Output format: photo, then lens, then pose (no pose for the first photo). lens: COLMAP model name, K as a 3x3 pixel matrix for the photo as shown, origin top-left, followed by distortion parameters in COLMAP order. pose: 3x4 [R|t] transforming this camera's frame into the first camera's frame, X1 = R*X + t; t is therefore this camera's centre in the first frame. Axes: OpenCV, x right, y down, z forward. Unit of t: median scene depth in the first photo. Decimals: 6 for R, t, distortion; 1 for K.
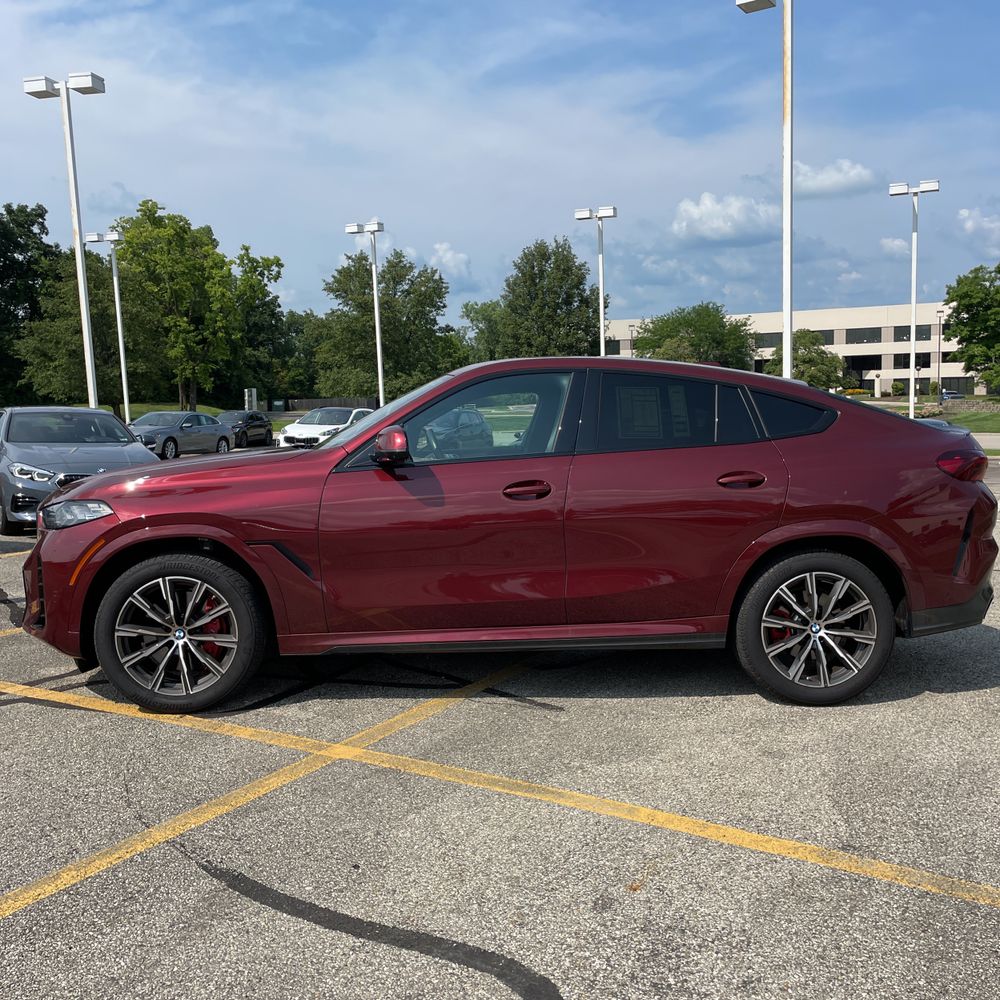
lens RADIAL K [[1015.5, 0, 497.0], [0, 1015.5, 483.2], [0, 0, 1]] dist [0.019120, 0.000000]
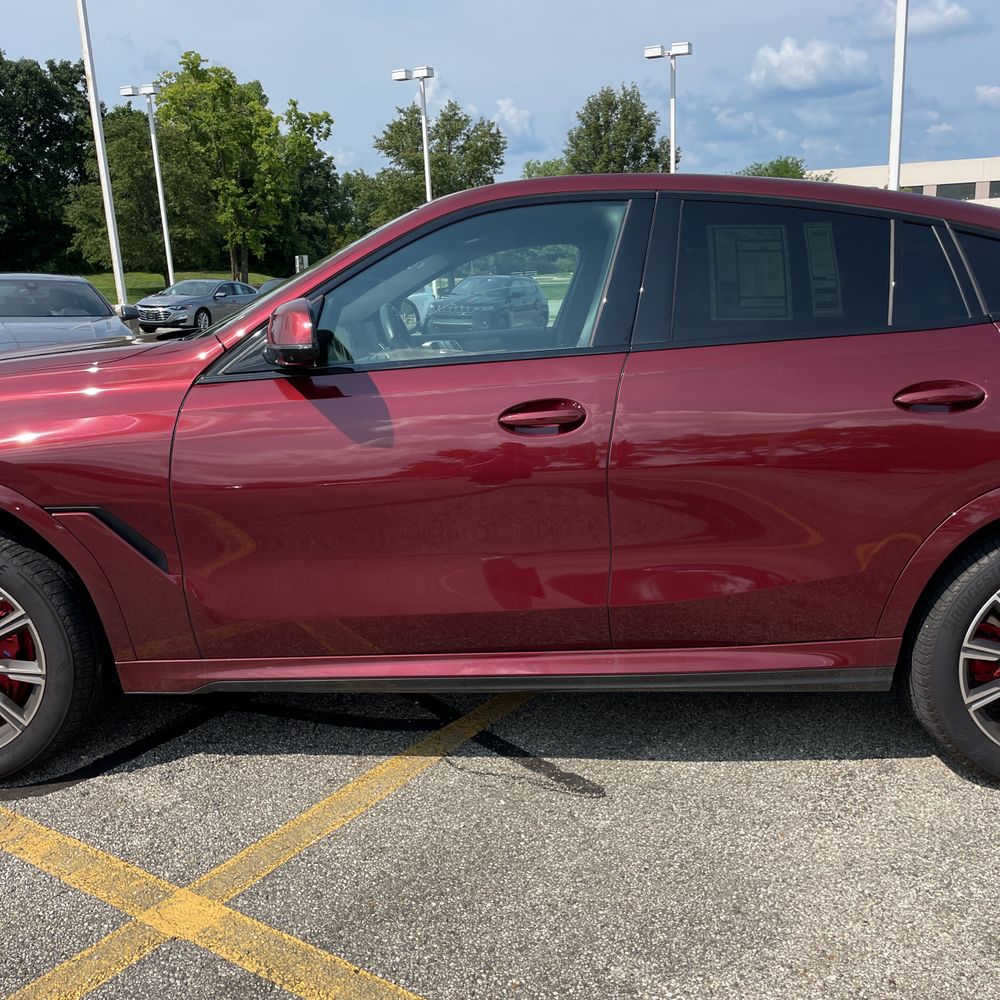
lens RADIAL K [[1015.5, 0, 493.5], [0, 1015.5, 496.7], [0, 0, 1]] dist [0.019120, 0.000000]
pose [[0.997915, 0.008145, -0.064029, 0.037142], [0.000923, 0.990104, 0.140333, -0.026410], [0.064538, -0.140099, 0.988032, 0.428365]]
